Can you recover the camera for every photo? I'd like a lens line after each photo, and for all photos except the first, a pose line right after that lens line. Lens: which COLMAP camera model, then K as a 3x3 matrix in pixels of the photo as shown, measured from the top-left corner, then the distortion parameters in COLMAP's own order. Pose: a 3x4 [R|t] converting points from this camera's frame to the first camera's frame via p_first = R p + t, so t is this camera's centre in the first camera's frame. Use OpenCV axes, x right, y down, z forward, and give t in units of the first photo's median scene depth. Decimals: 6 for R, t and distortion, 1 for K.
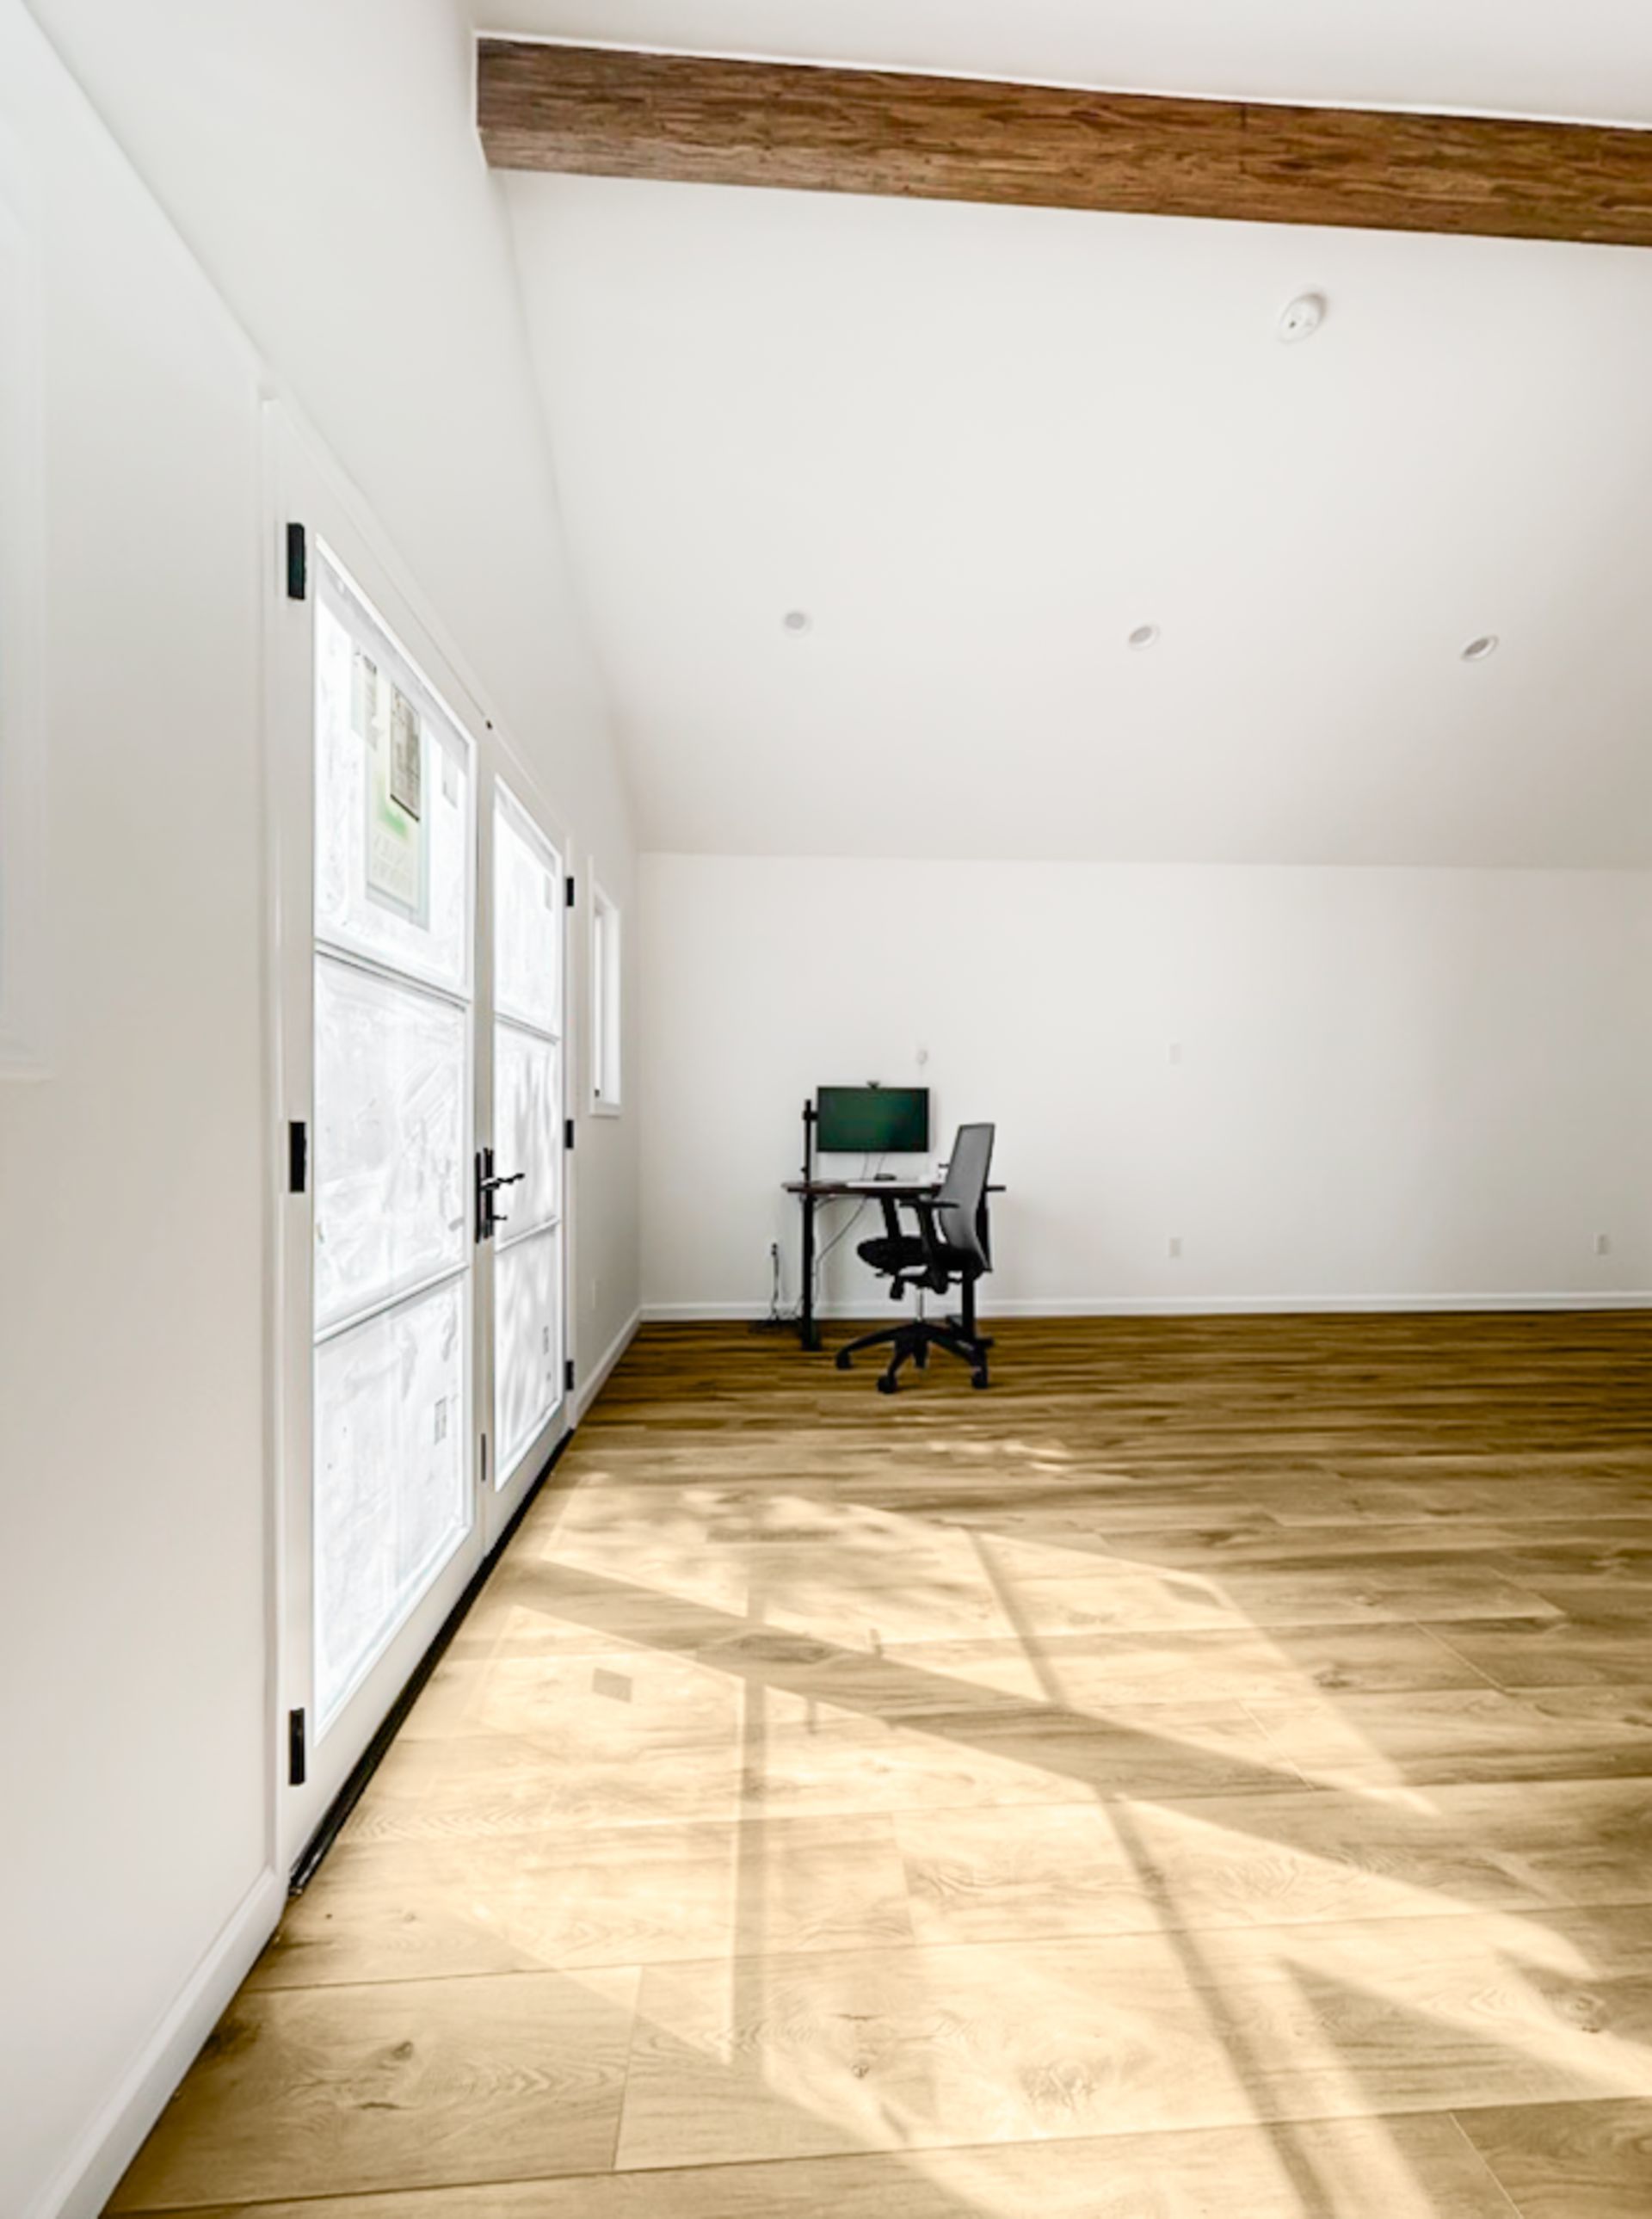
lens RADIAL K [[915.1, 0, 834.7], [0, 915.1, 1113.2], [0, 0, 1]] dist [-0.005763, 0.001255]
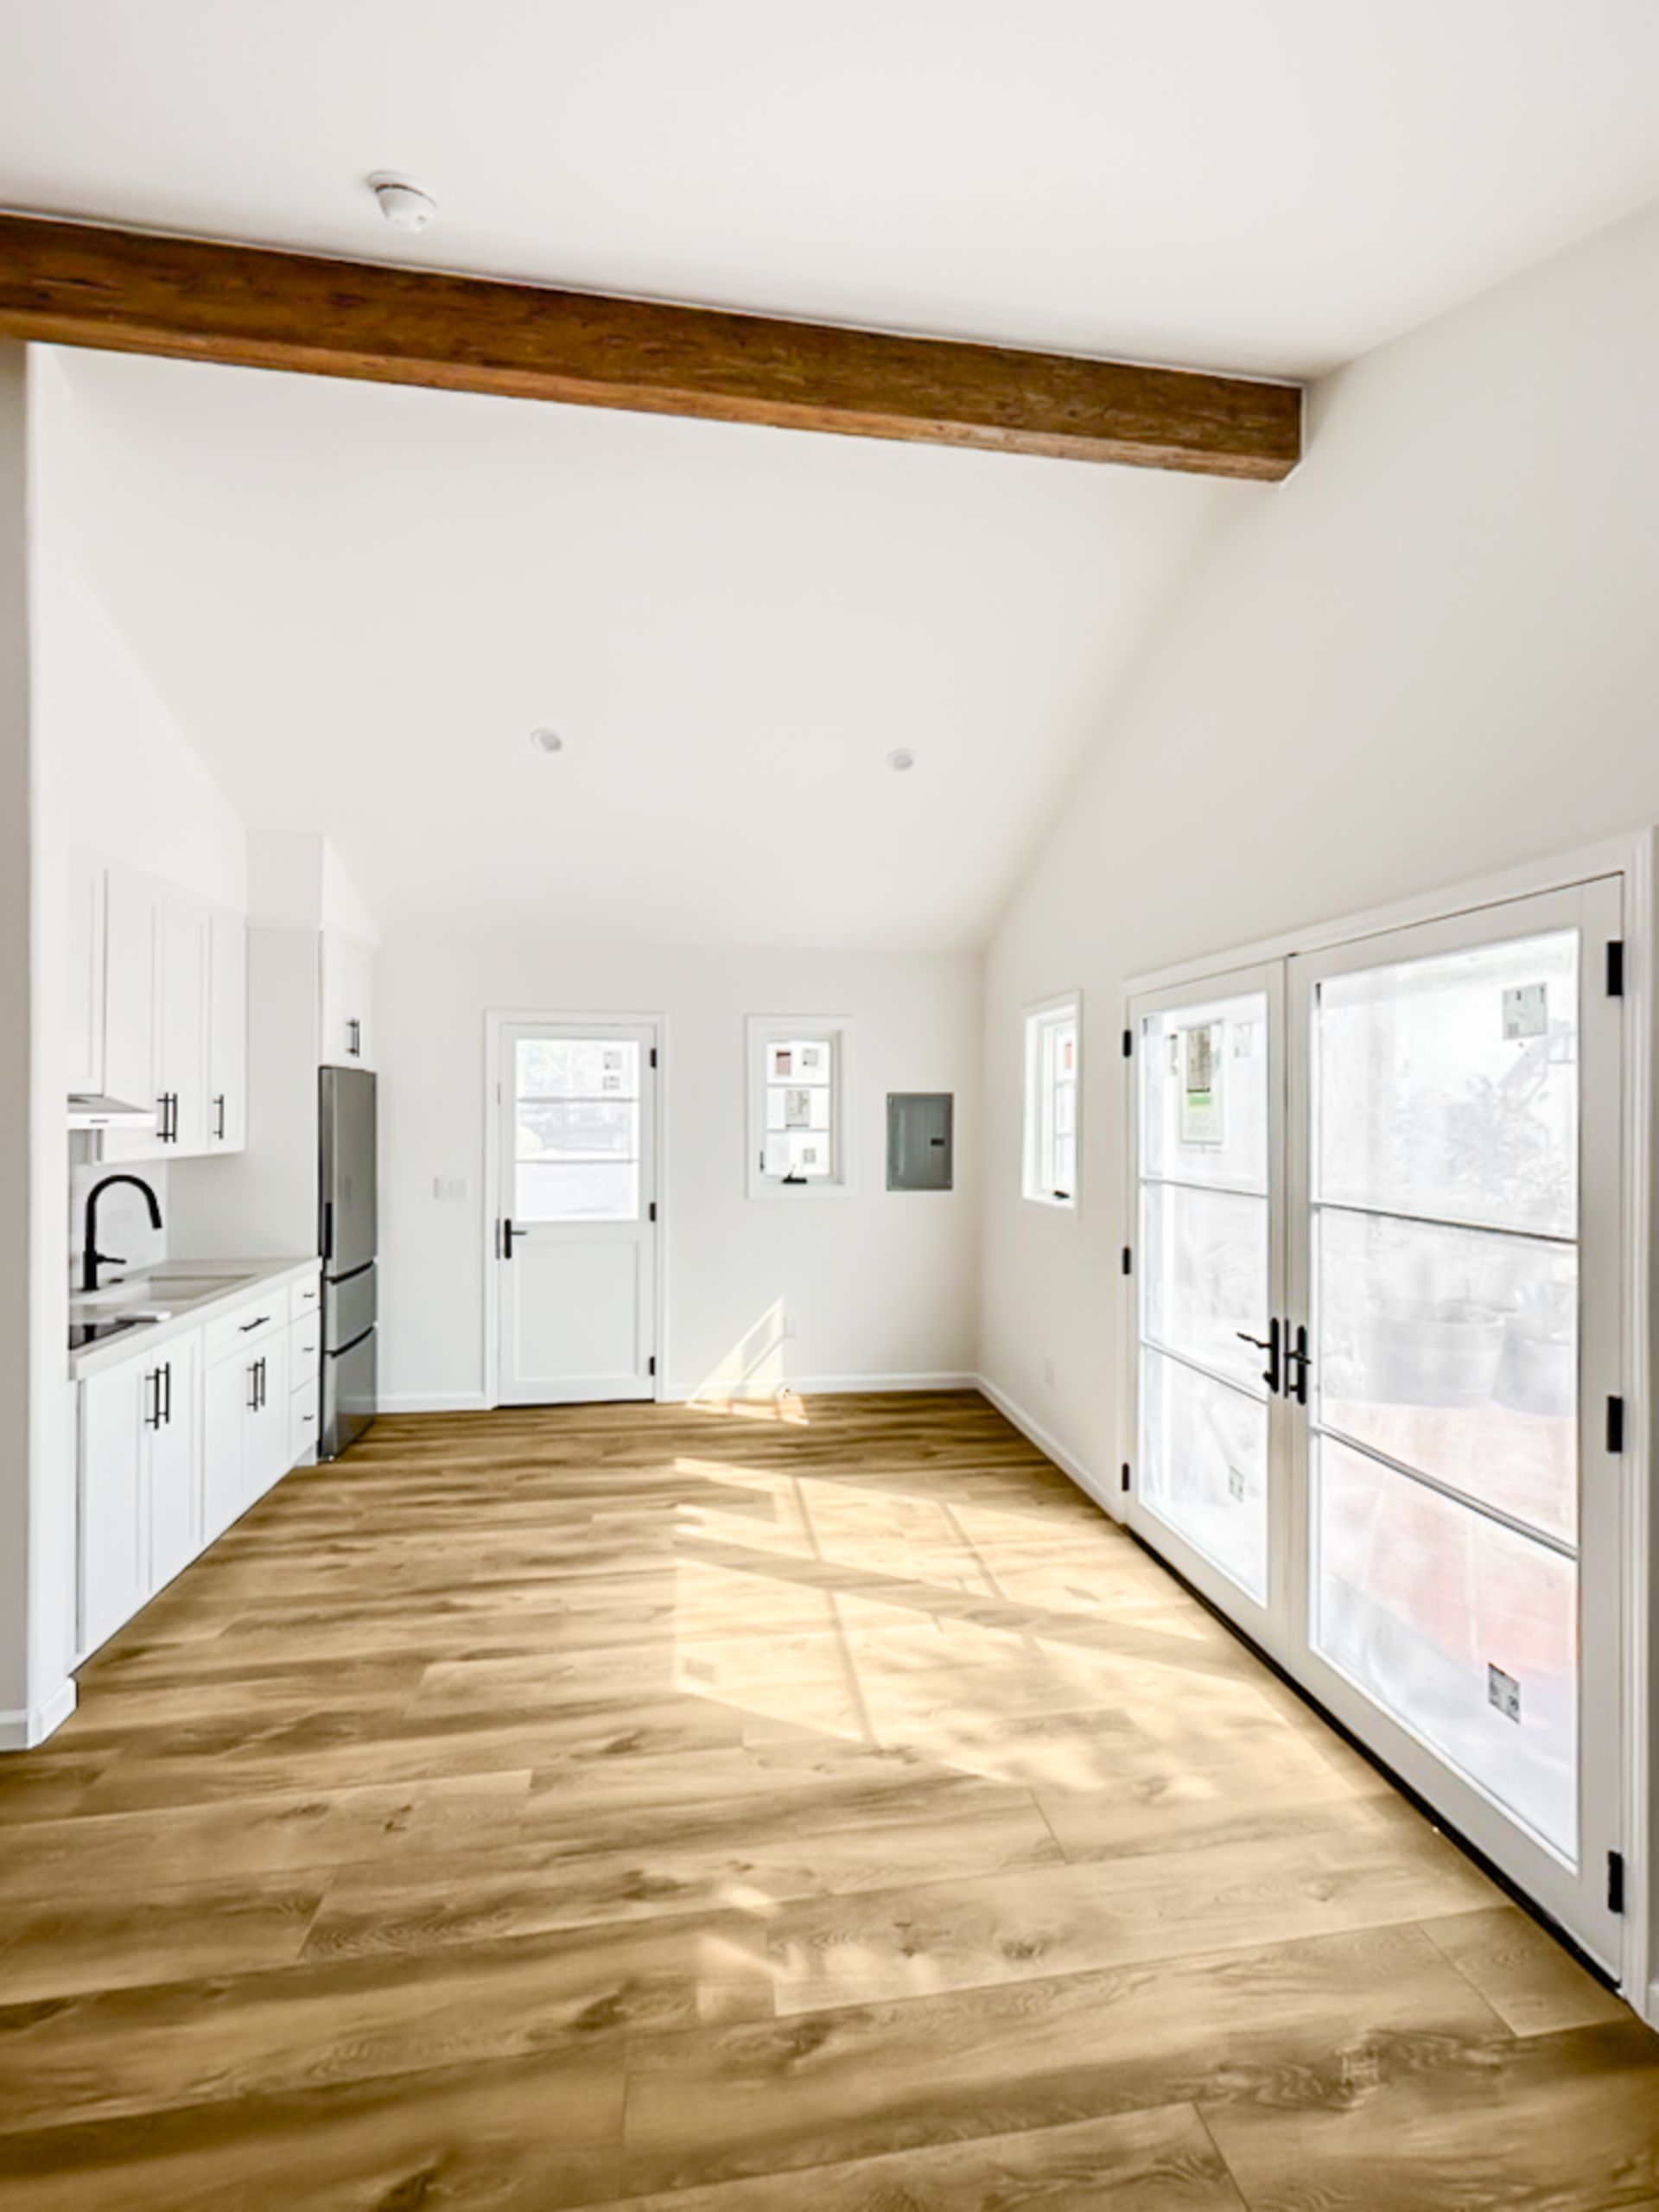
lens RADIAL K [[912.2, 0, 827.2], [0, 912.2, 1109.7], [0, 0, 1]] dist [-0.005763, 0.001255]
pose [[-0.997086, -0.004897, -0.076124, 0.307027], [-0.004492, 0.999975, -0.005490, -0.234465], [0.076149, -0.005132, -0.997083, 2.199975]]
